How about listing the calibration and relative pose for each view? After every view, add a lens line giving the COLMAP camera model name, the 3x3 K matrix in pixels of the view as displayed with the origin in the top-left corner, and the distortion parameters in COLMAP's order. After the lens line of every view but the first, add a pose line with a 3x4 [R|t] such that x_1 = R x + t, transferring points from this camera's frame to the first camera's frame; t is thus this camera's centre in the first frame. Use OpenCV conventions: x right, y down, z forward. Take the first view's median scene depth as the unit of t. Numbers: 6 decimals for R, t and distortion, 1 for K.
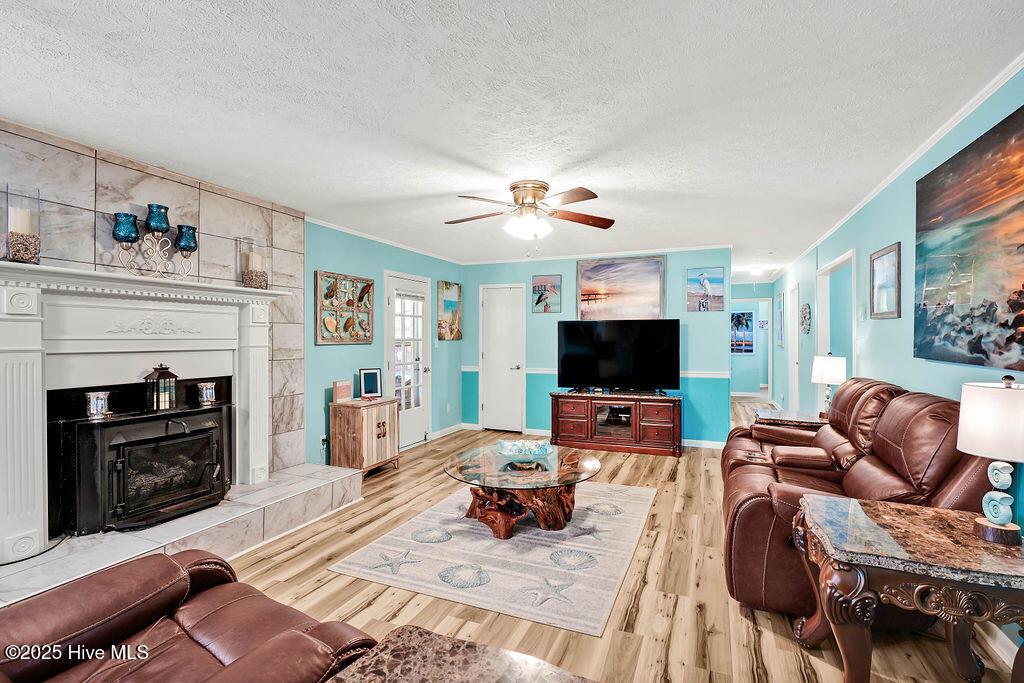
lens RADIAL K [[477.5, 0, 516.5], [0, 477.5, 333.0], [0, 0, 1]] dist [-0.012157, 0.001848]
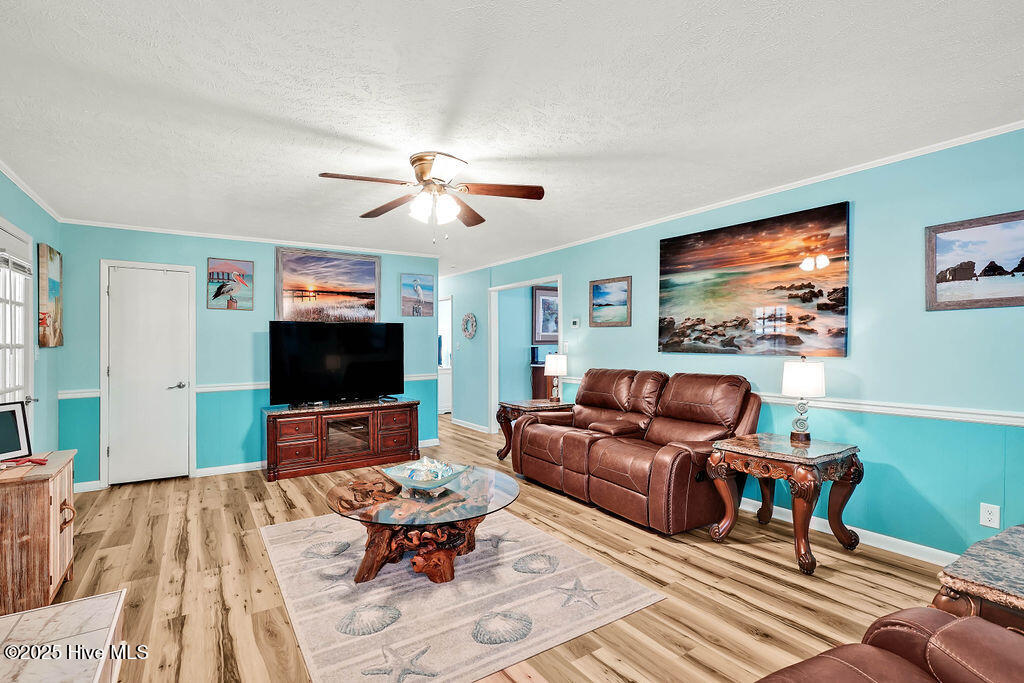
lens RADIAL K [[477.5, 0, 525.1], [0, 477.5, 342.8], [0, 0, 1]] dist [-0.012157, 0.001848]
pose [[0.564394, -0.002610, 0.825501, -0.402117], [-0.001240, 0.999991, 0.004010, 0.008938], [-0.825505, -0.003287, 0.564386, 0.267142]]
